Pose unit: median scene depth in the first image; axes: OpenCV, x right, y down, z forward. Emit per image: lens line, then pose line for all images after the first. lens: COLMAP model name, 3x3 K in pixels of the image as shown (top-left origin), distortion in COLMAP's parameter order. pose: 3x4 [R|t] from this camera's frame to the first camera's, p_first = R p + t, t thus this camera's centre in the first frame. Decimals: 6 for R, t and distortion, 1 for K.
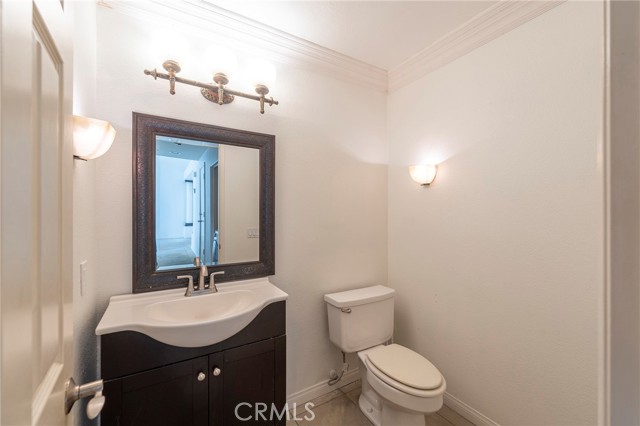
lens RADIAL K [[261.7, 0, 321.0], [0, 261.7, 213.4], [0, 0, 1]] dist [0.000601, -0.001738]
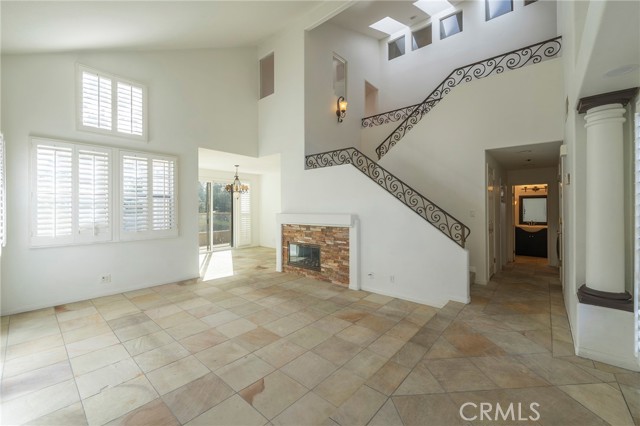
lens RADIAL K [[261.7, 0, 320.4], [0, 261.7, 208.6], [0, 0, 1]] dist [0.000601, -0.001738]
pose [[0.318008, -0.002579, -0.948085, 3.603084], [0.006201, 0.999981, -0.000640, -0.114505], [0.948068, -0.005675, 0.318018, -5.345399]]
